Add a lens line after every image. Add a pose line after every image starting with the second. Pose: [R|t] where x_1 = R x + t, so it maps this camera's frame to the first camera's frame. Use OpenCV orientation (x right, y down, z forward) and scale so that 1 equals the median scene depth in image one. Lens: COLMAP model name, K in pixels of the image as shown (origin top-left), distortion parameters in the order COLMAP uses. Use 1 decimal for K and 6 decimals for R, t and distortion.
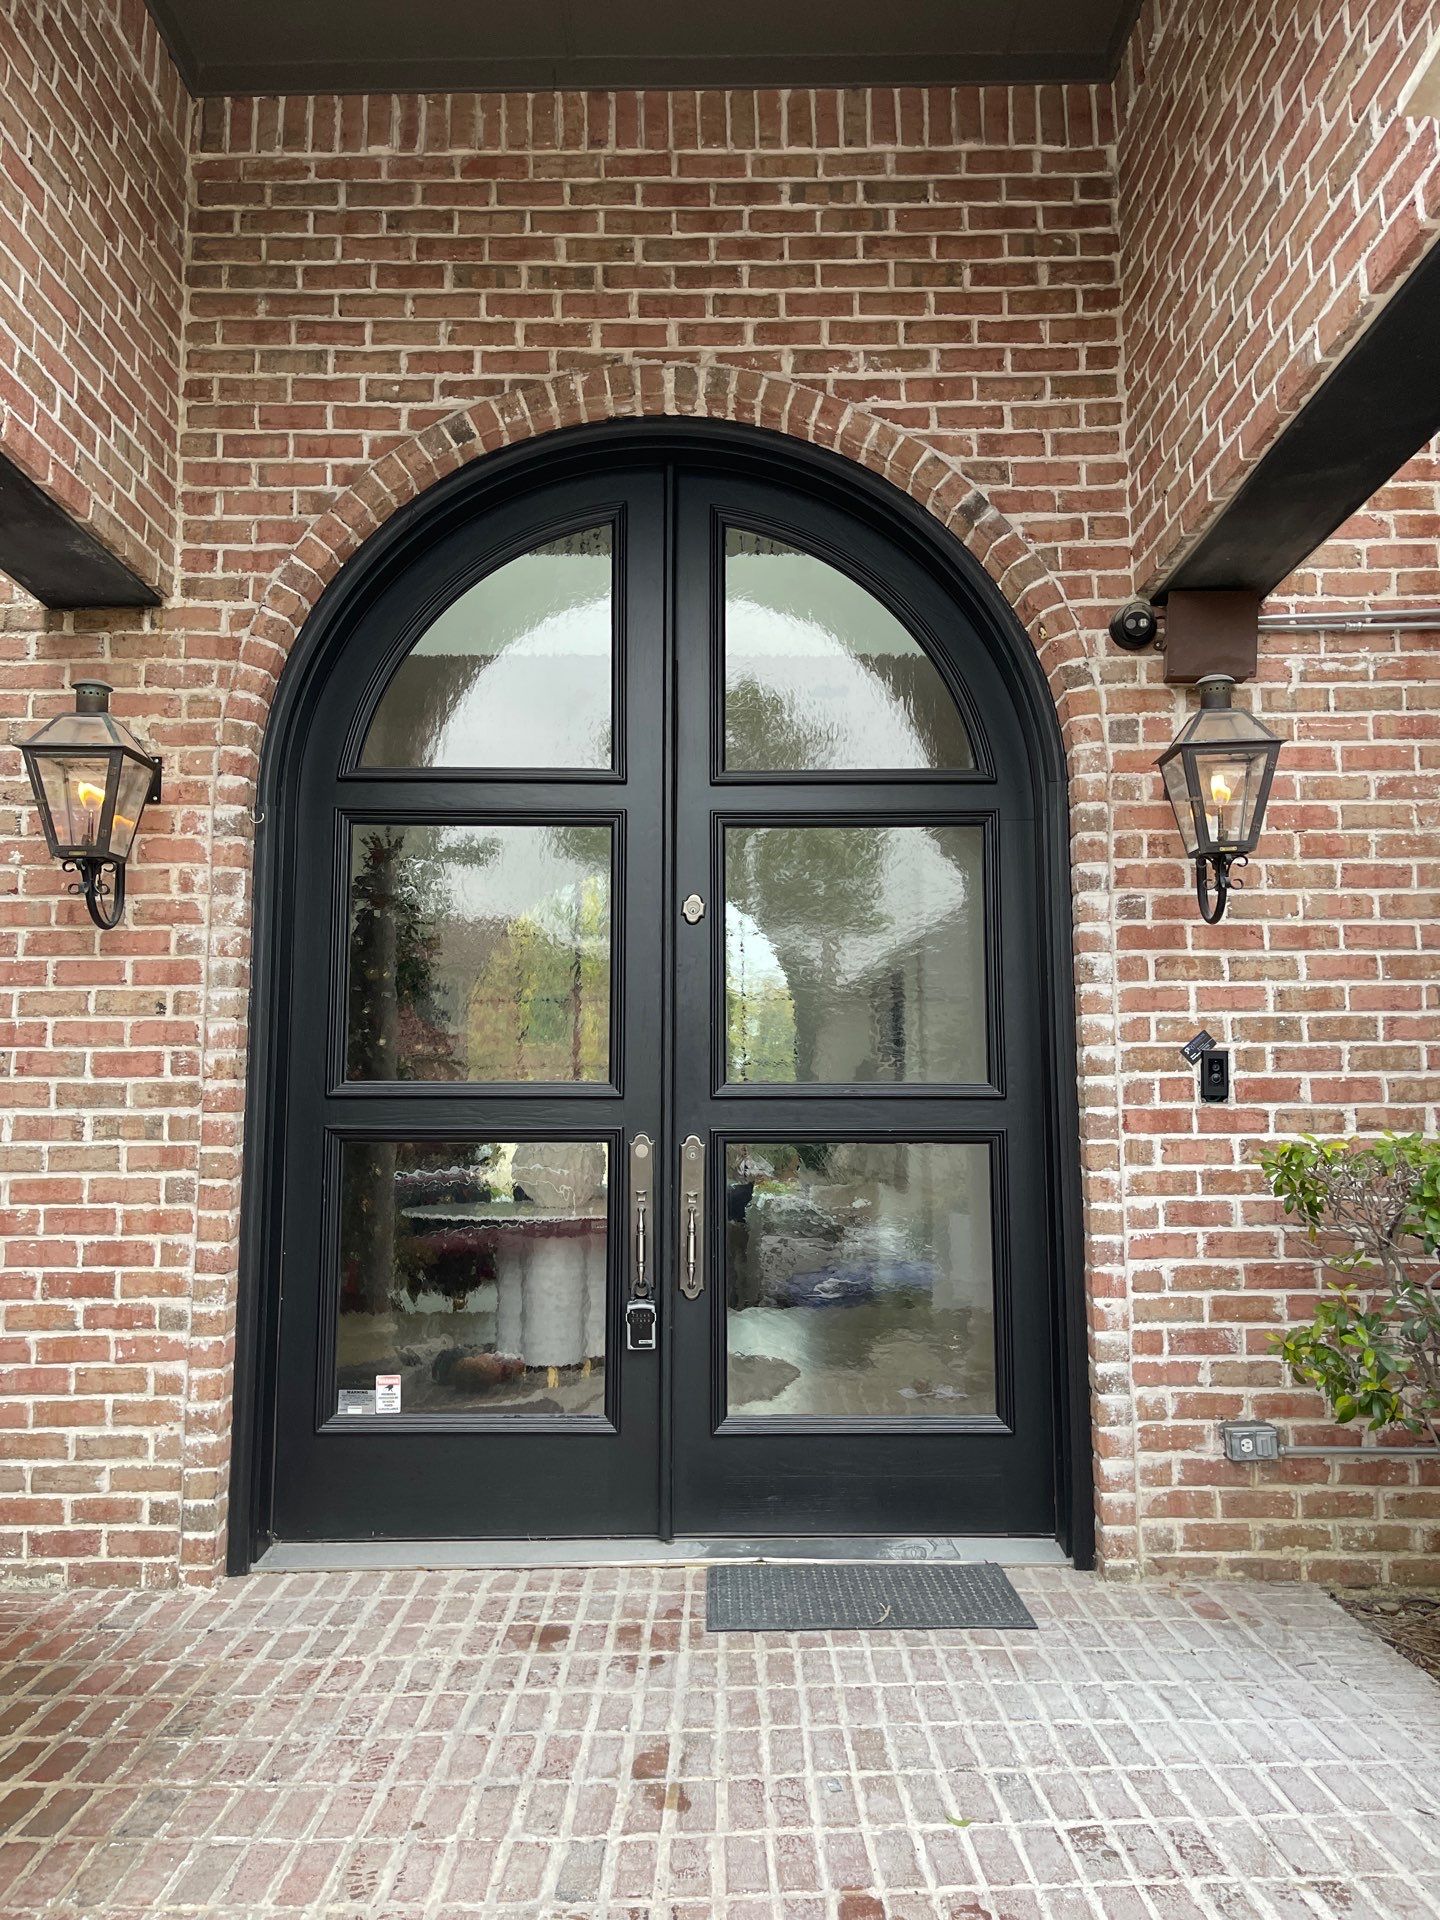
lens RADIAL K [[1429.9, 0, 732.8], [0, 1429.9, 962.3], [0, 0, 1]] dist [0.008923, 0.007129]
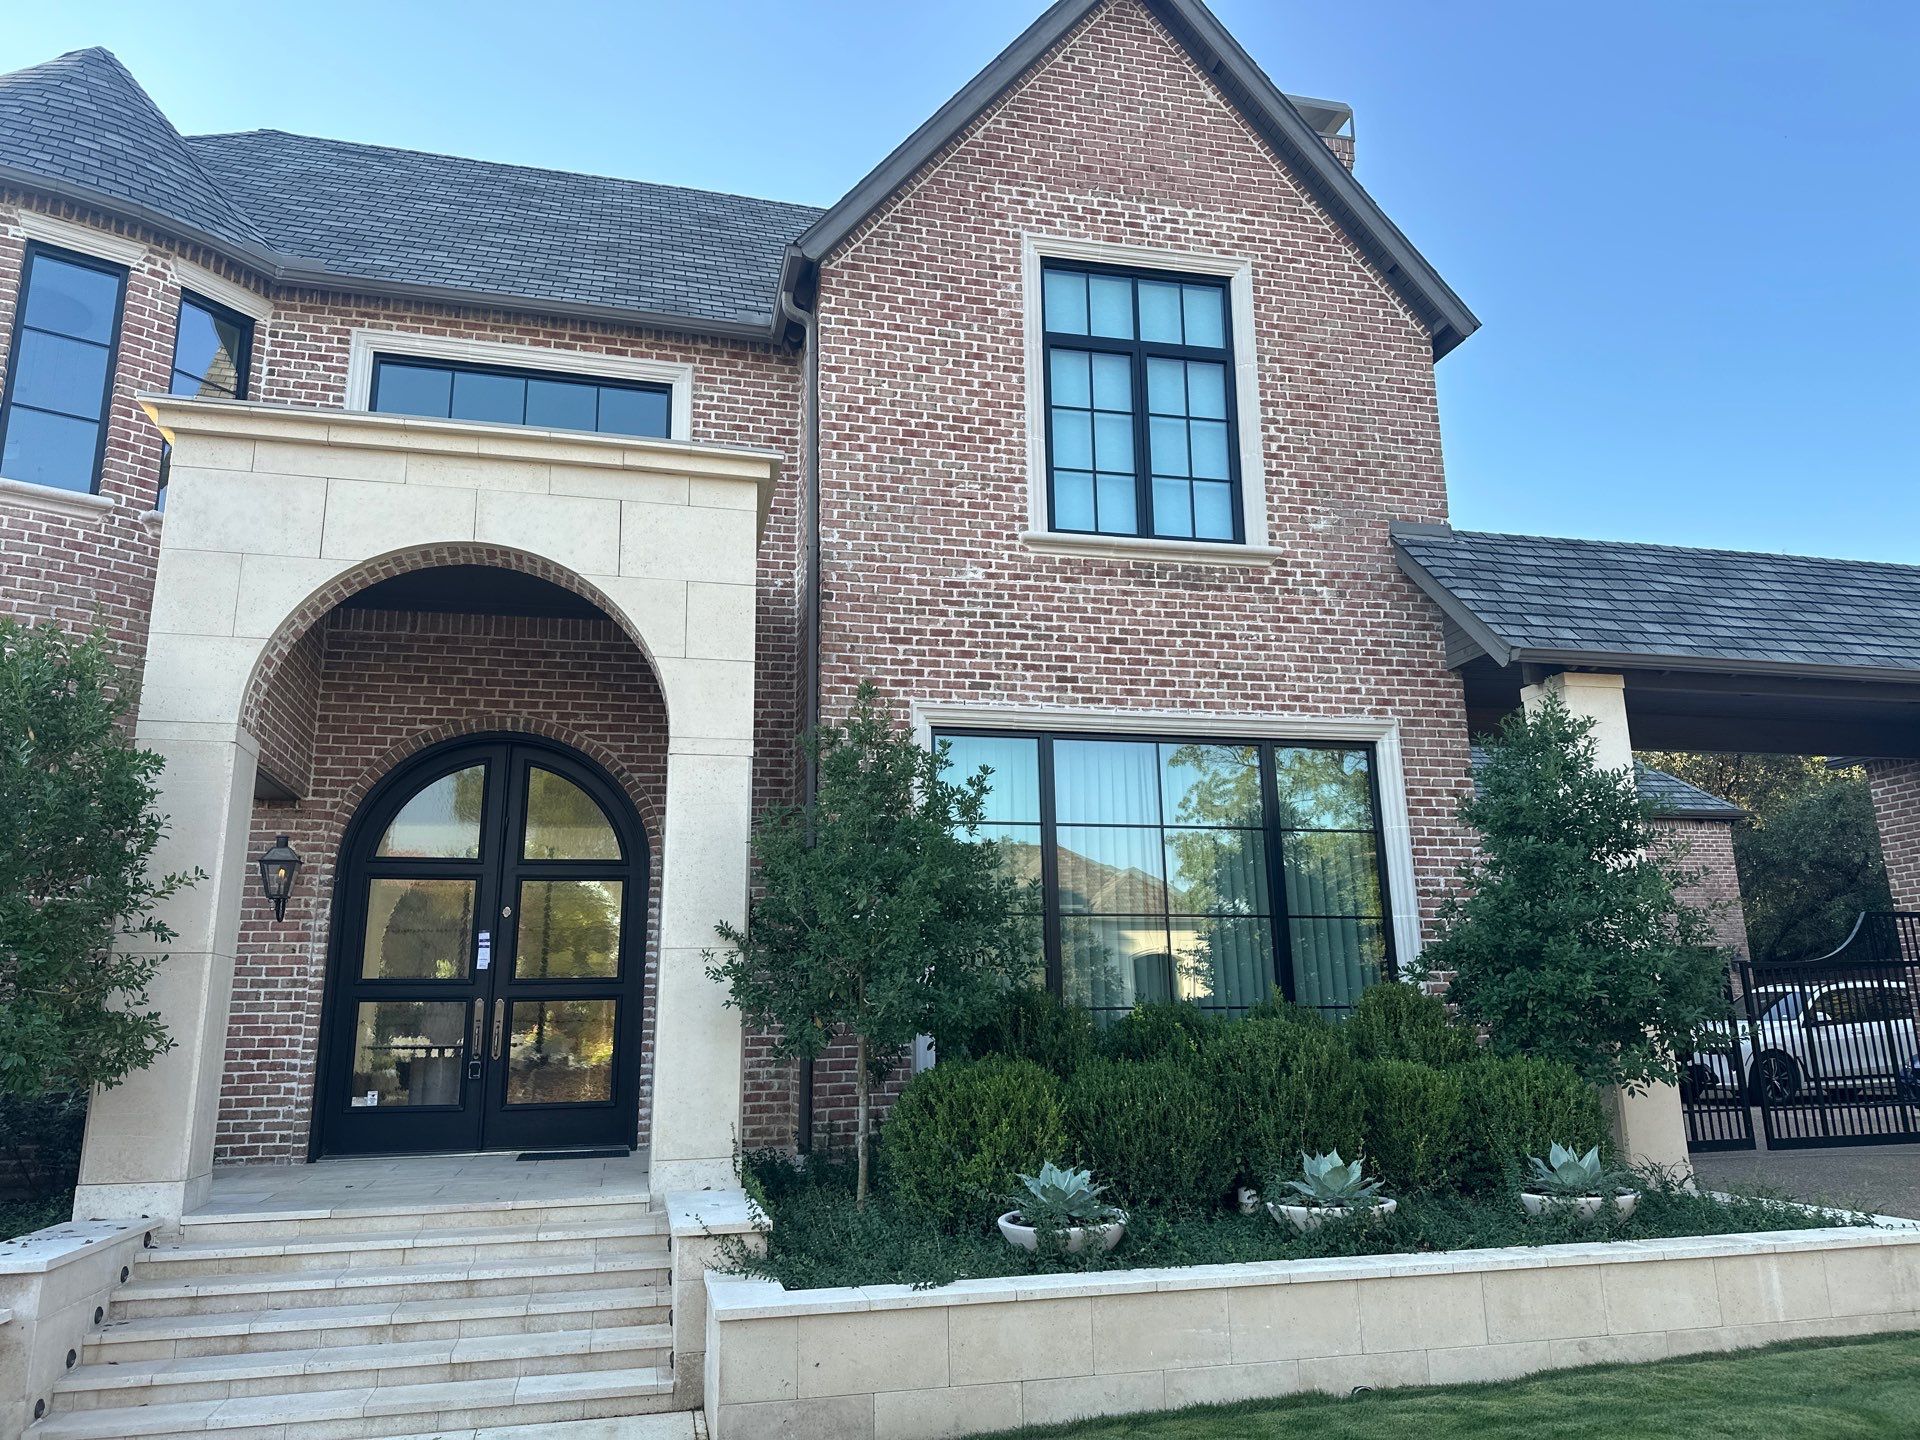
lens RADIAL K [[1309.9, 0, 991.9], [0, 1309.9, 721.4], [0, 0, 1]] dist [0.063239, -0.073347]
pose [[0.966773, 0.042244, 0.252122, 0.220641], [-0.014223, 0.993613, -0.111944, -0.133102], [-0.255240, 0.104639, 0.961199, -1.745005]]
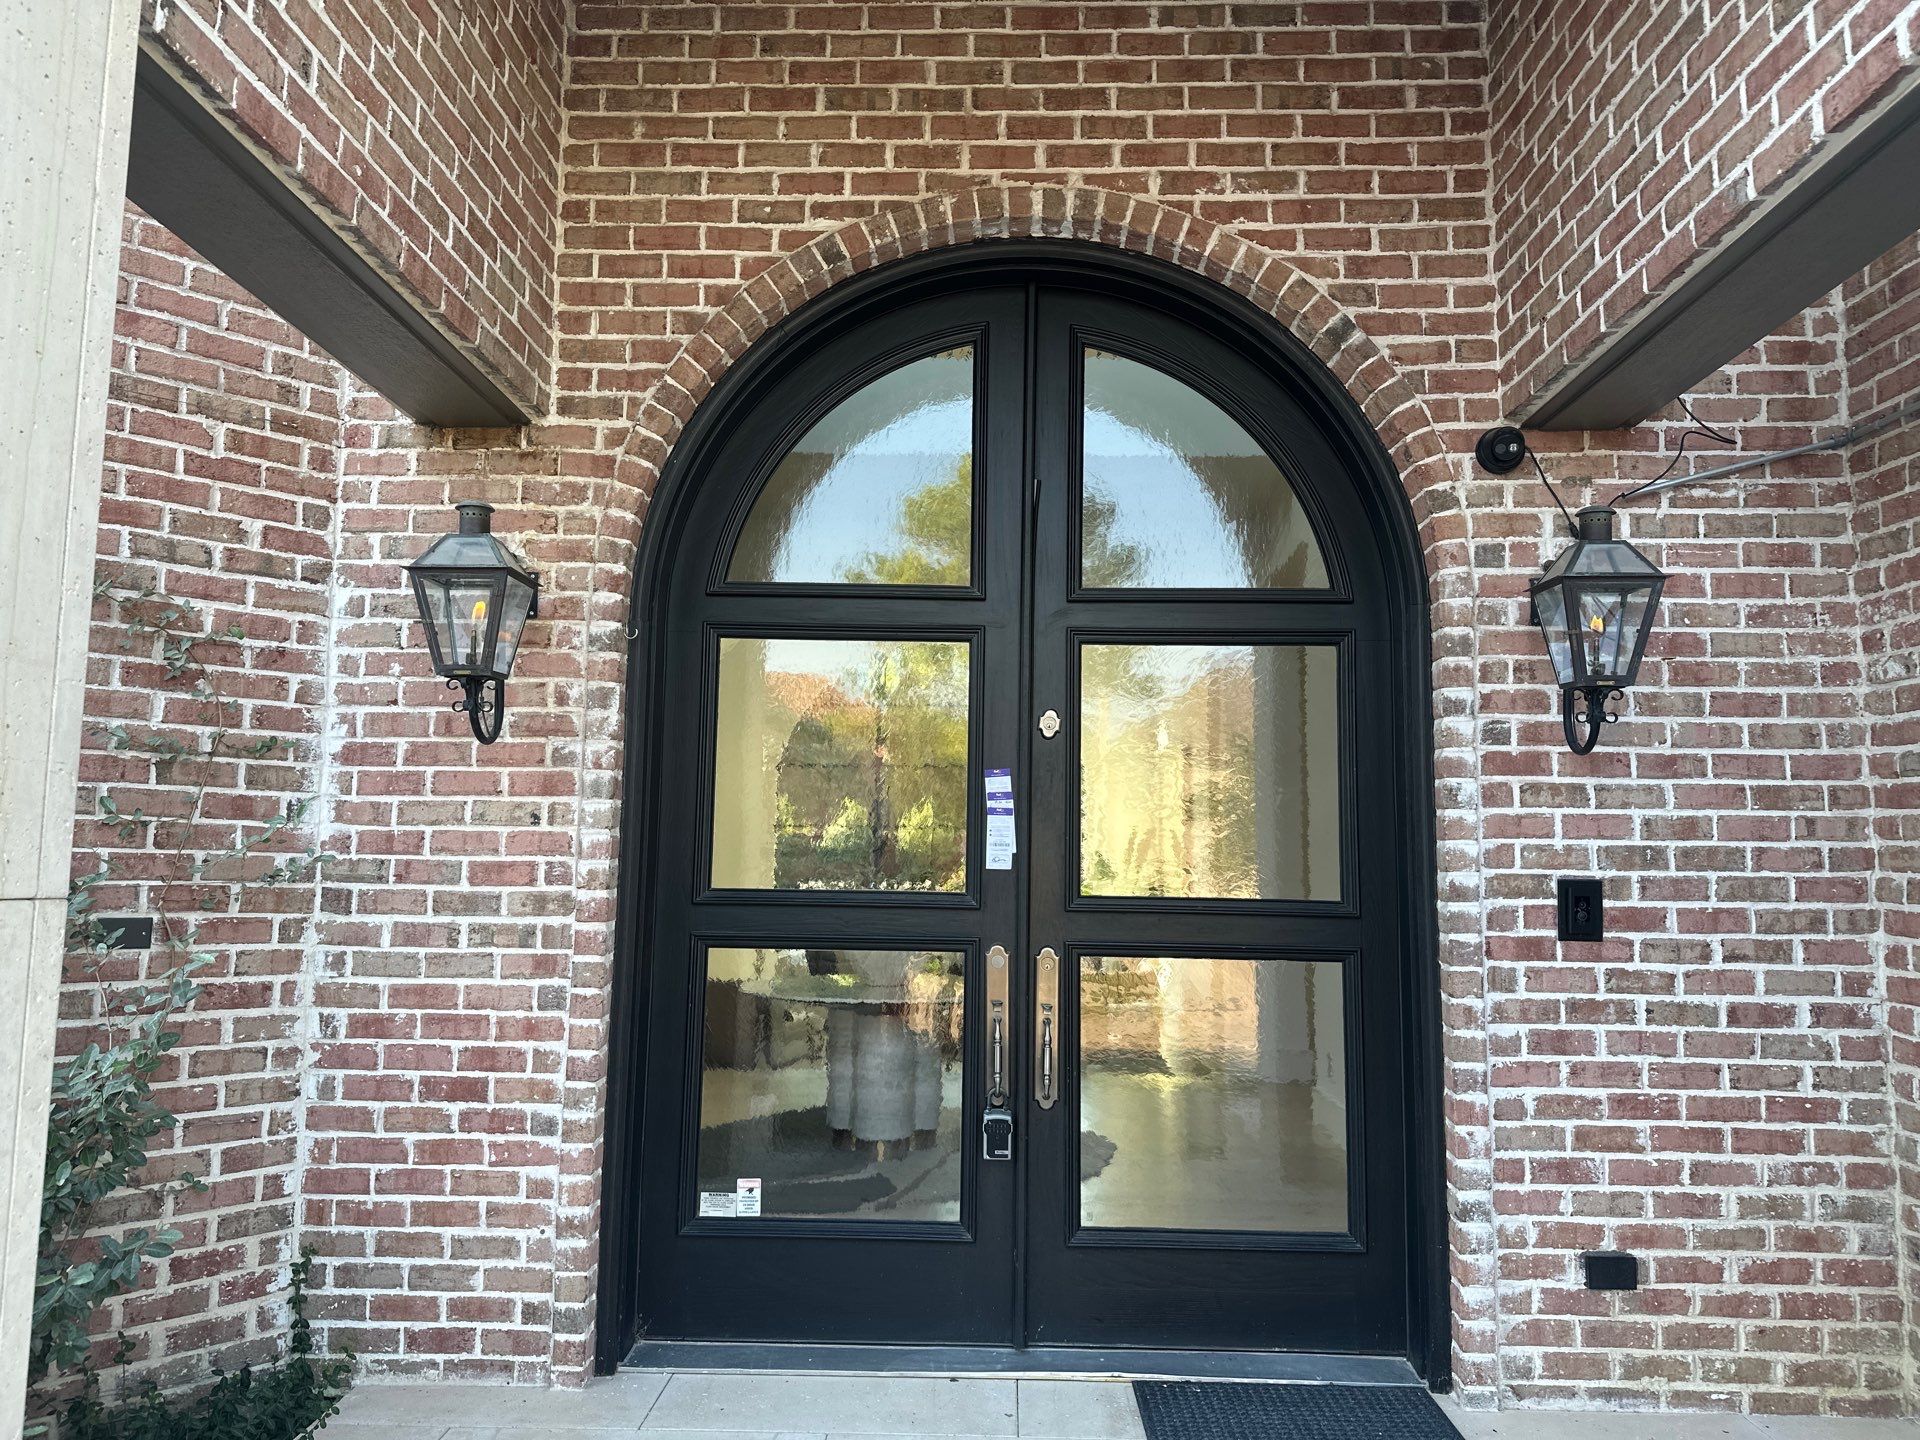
lens RADIAL K [[1314.5, 0, 964.5], [0, 1314.5, 729.0], [0, 0, 1]] dist [0.016215, -0.035369]
pose [[0.999440, 0.013803, -0.030484, -0.062924], [-0.013519, 0.999863, 0.009507, -0.043906], [0.030611, -0.009090, 0.999490, 0.068636]]
